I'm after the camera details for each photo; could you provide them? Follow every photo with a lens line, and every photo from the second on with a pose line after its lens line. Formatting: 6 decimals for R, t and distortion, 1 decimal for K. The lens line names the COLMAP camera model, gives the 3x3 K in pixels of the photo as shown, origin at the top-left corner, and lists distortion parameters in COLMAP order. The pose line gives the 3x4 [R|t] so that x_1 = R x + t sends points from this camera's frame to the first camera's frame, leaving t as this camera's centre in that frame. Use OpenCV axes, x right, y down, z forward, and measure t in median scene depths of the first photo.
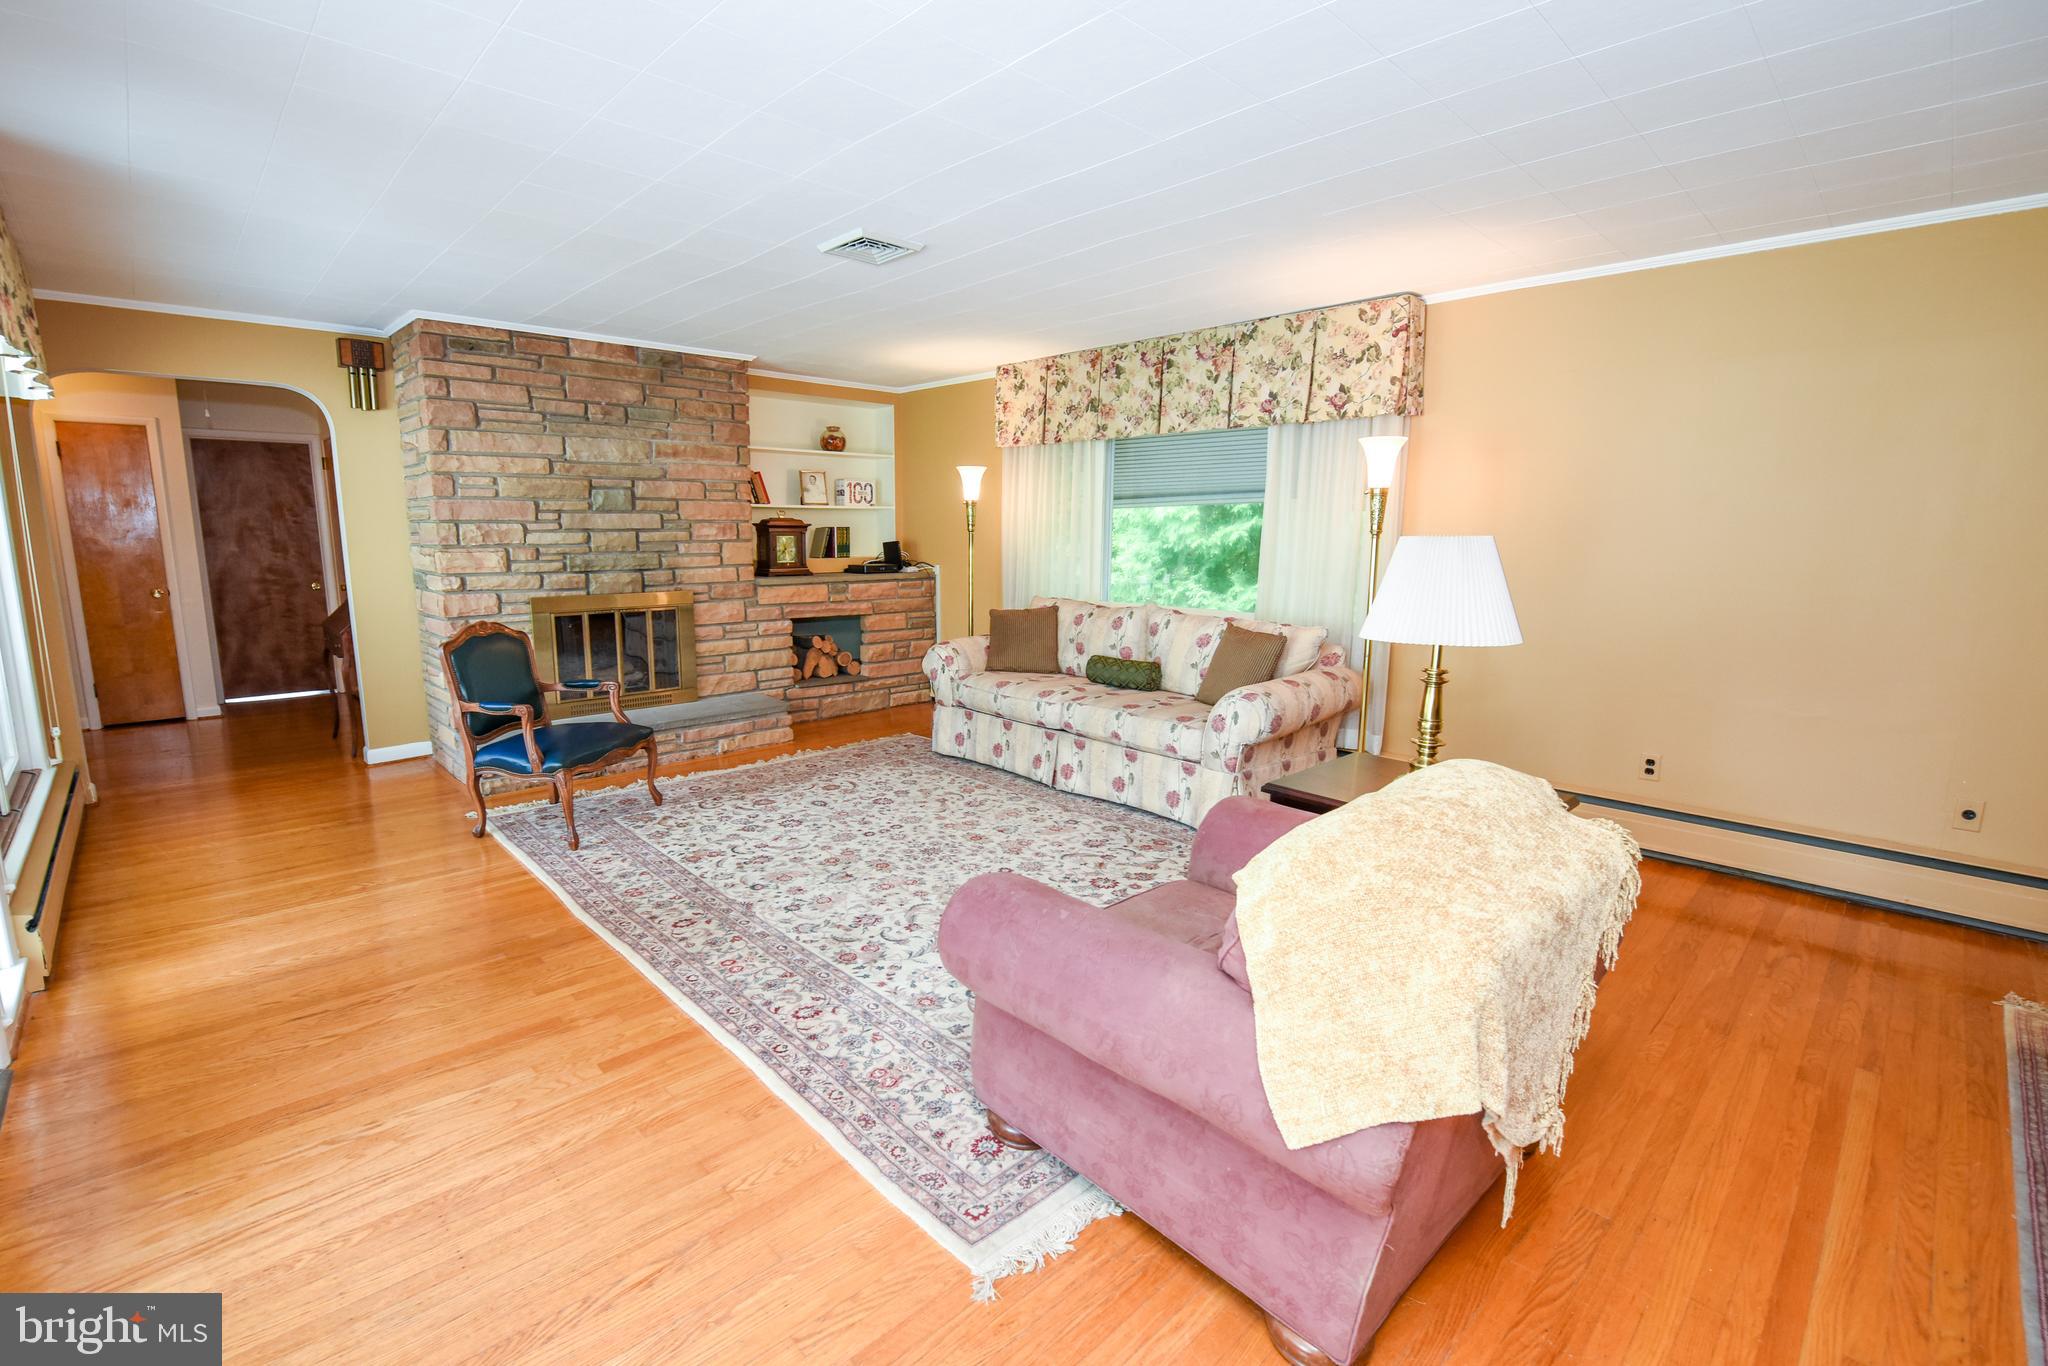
lens RADIAL K [[871.5, 0, 1027.6], [0, 871.5, 683.4], [0, 0, 1]] dist [-0.017100, -0.001917]
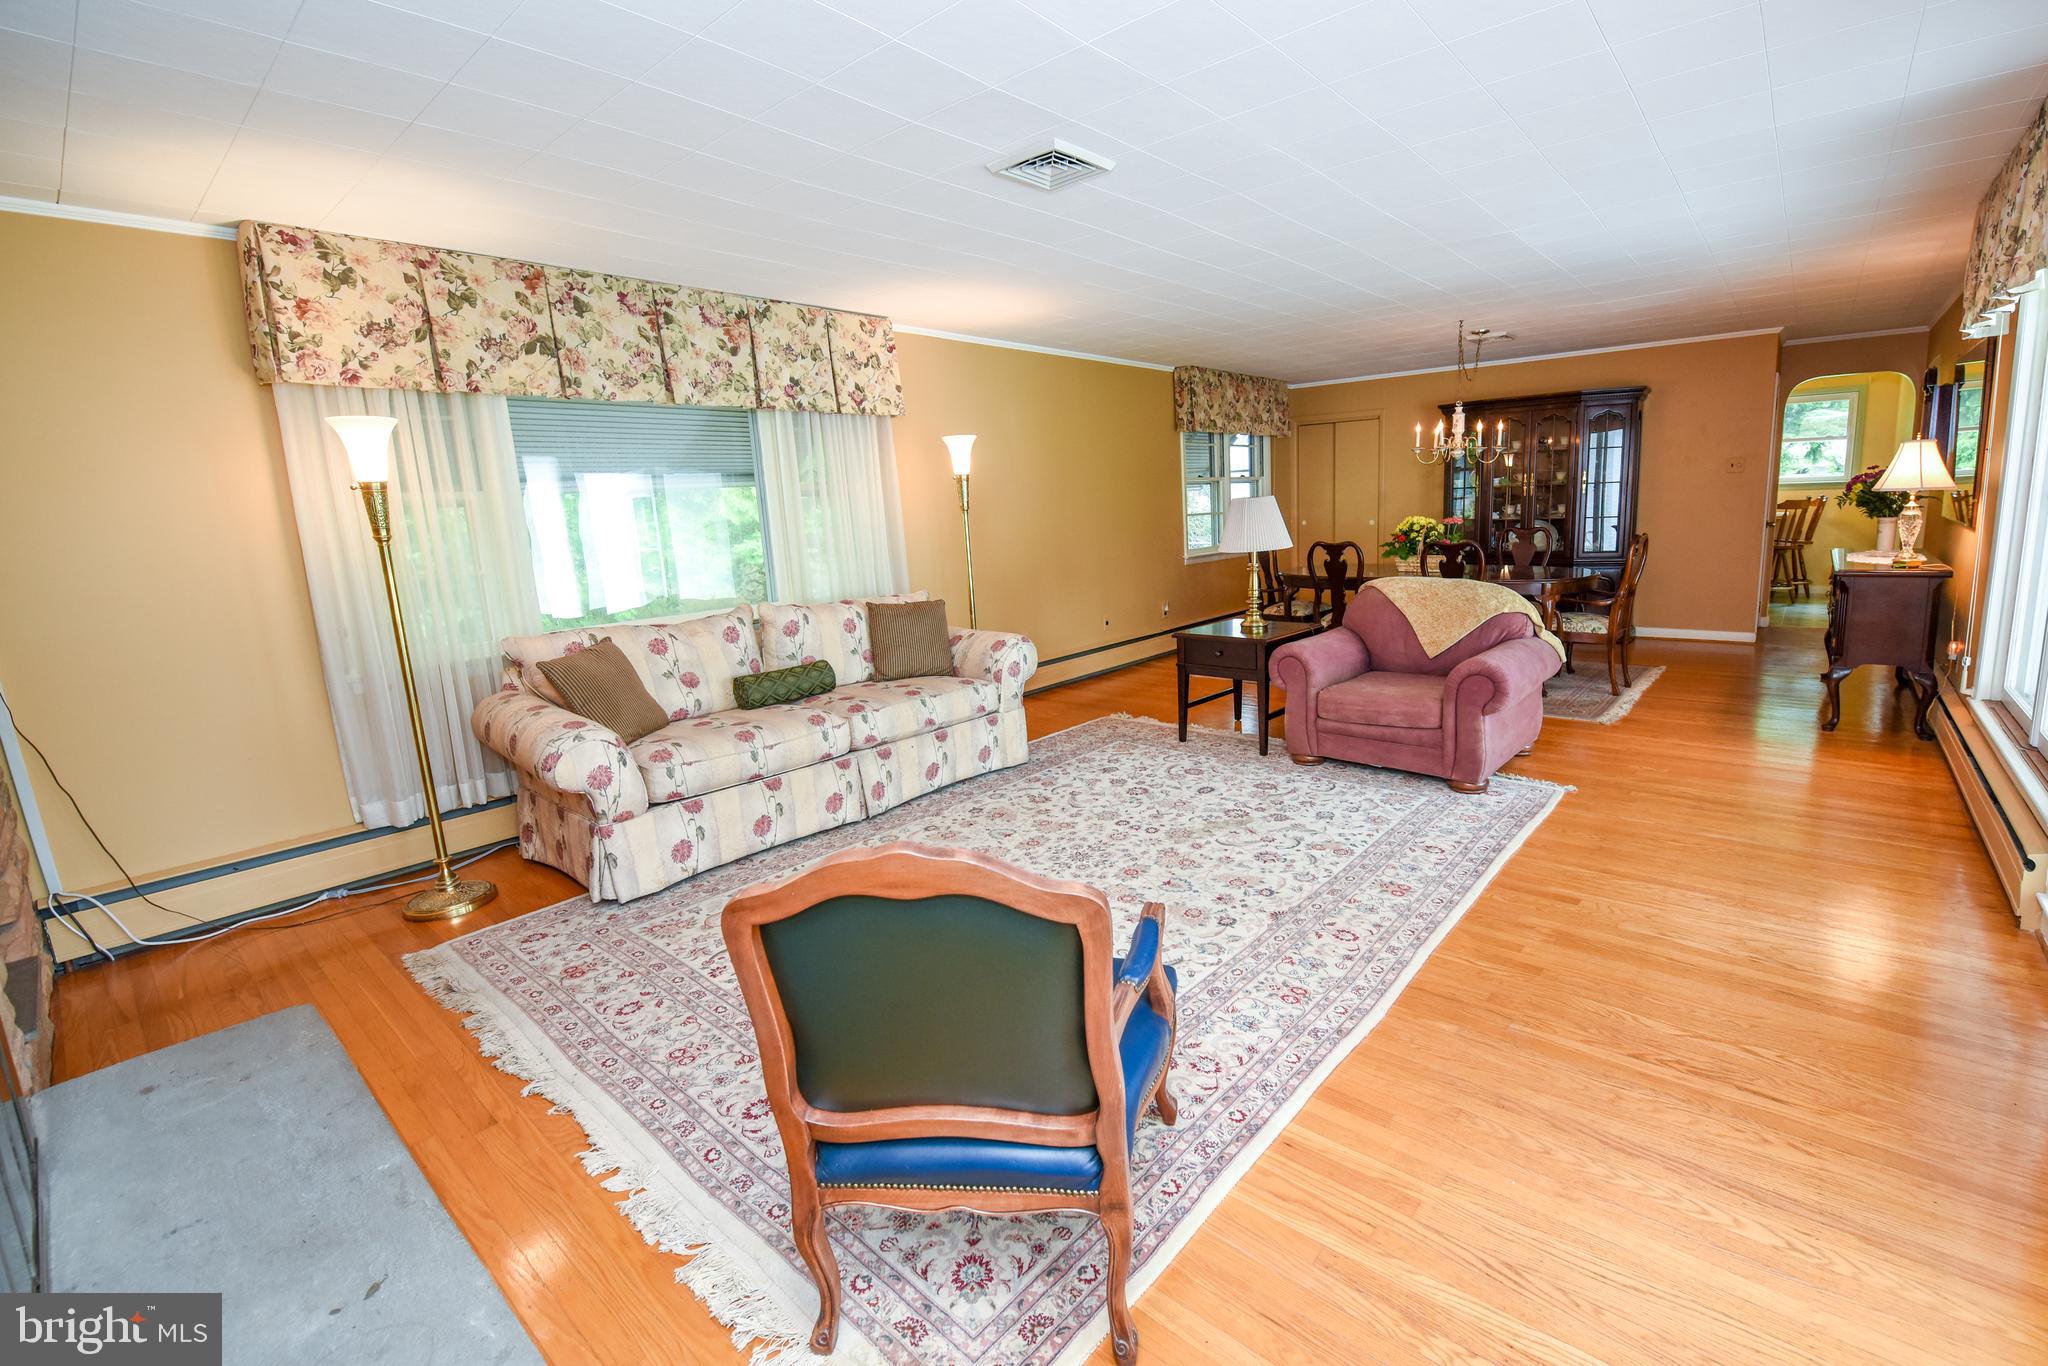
lens RADIAL K [[871.5, 0, 1026.4], [0, 871.5, 667.0], [0, 0, 1]] dist [-0.017100, -0.001917]
pose [[-0.052549, -0.185736, 0.981193, -0.750368], [0.217881, 0.956747, 0.192777, -0.144430], [-0.974560, 0.223913, -0.009807, 0.790172]]
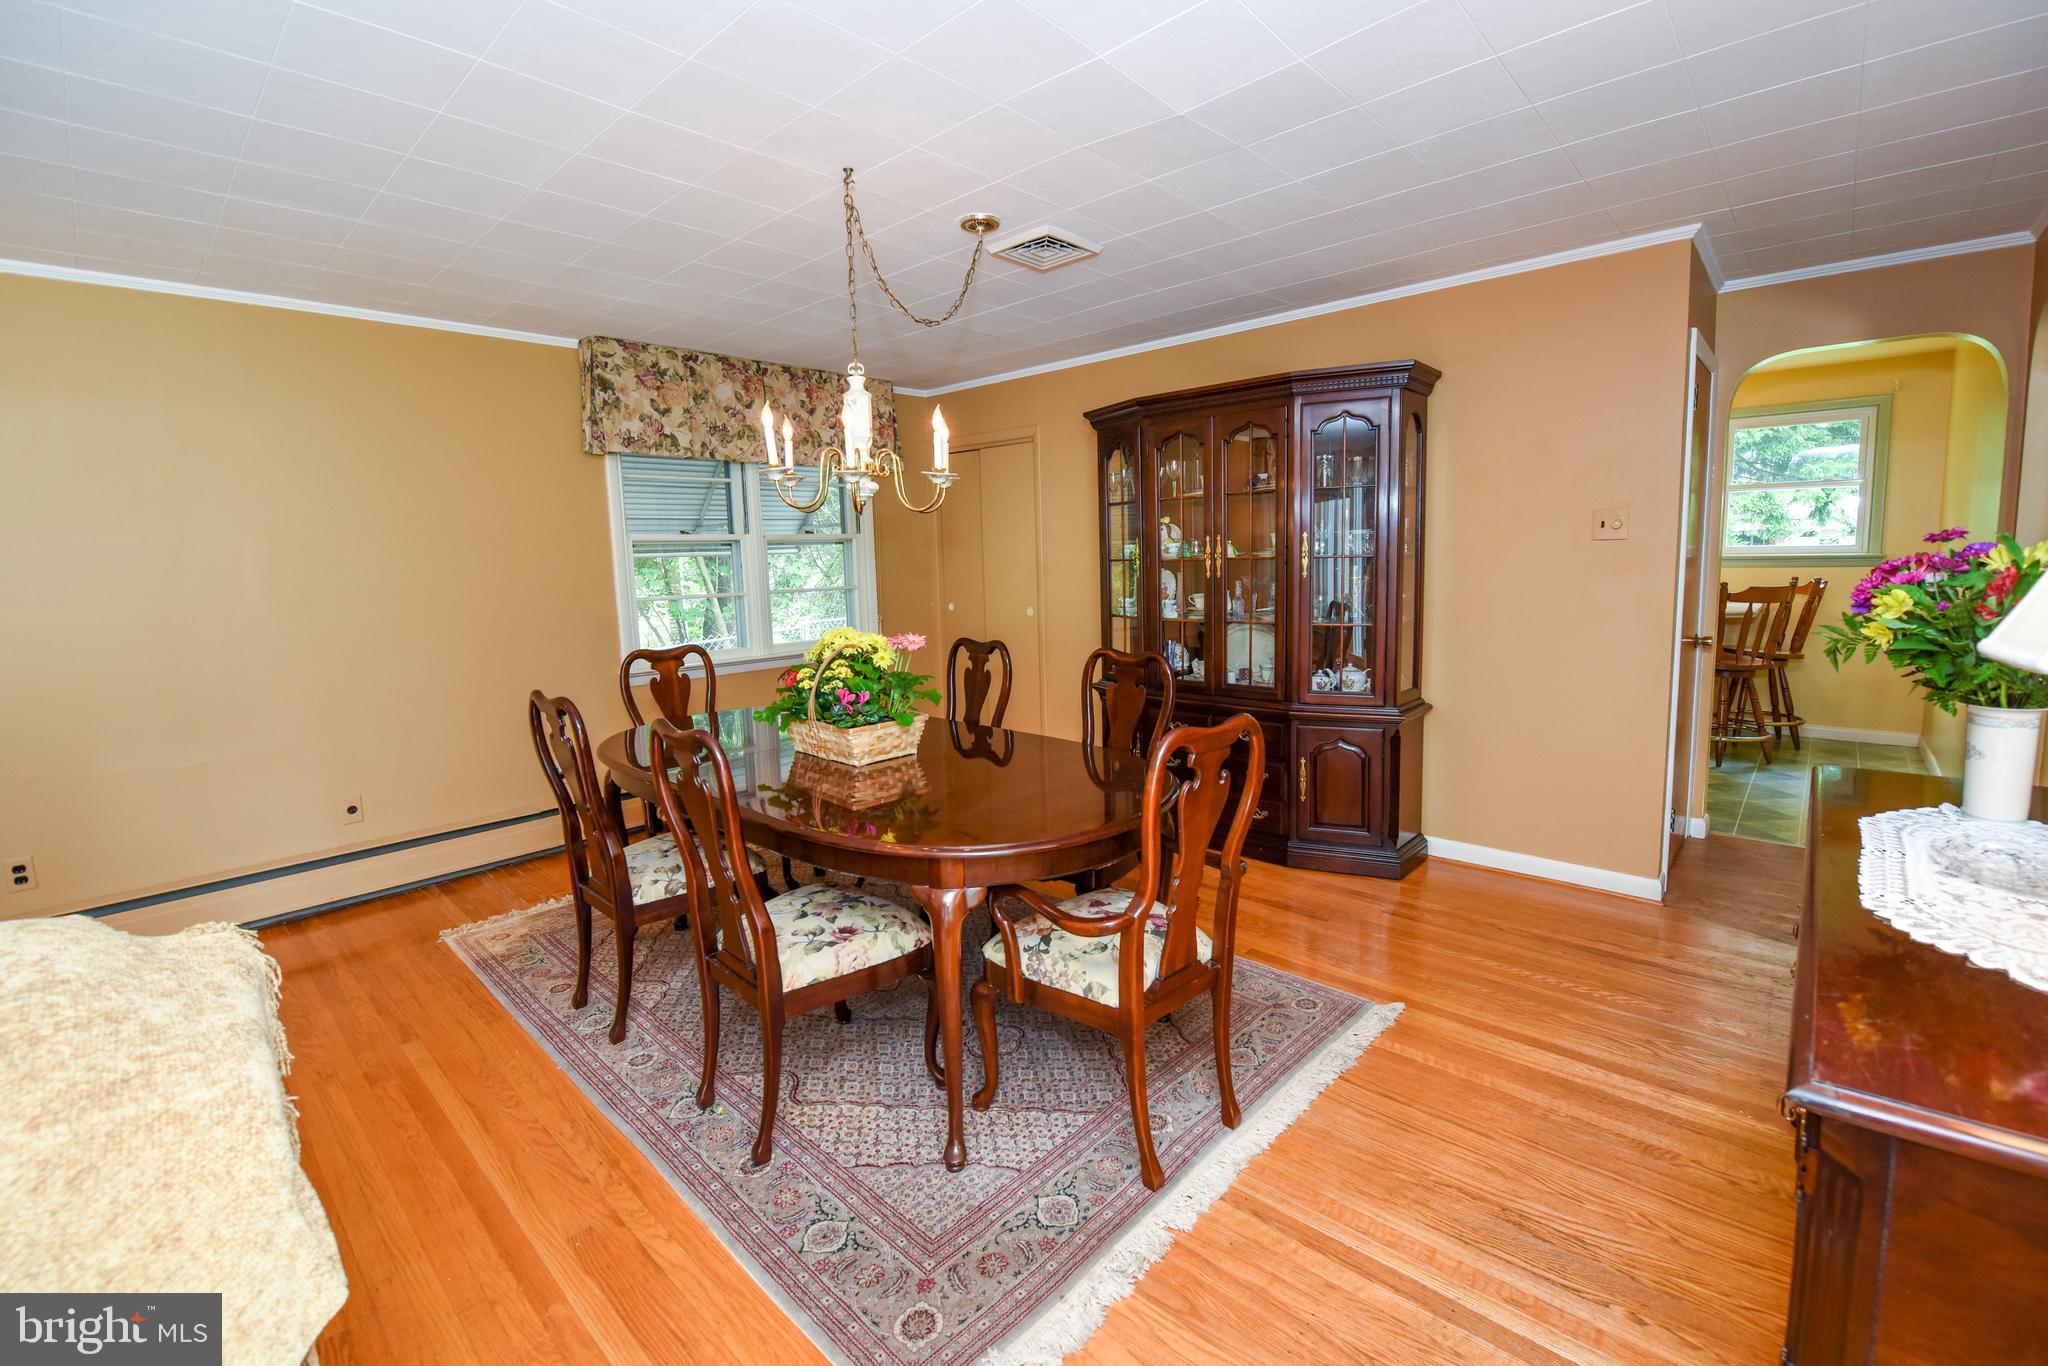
lens RADIAL K [[871.5, 0, 955.4], [0, 871.5, 667.9], [0, 0, 1]] dist [-0.017100, -0.001917]
pose [[0.006460, -0.131063, 0.991353, -0.038570], [0.203234, 0.970855, 0.127029, -0.012955], [-0.979109, 0.200656, 0.032908, 0.057797]]
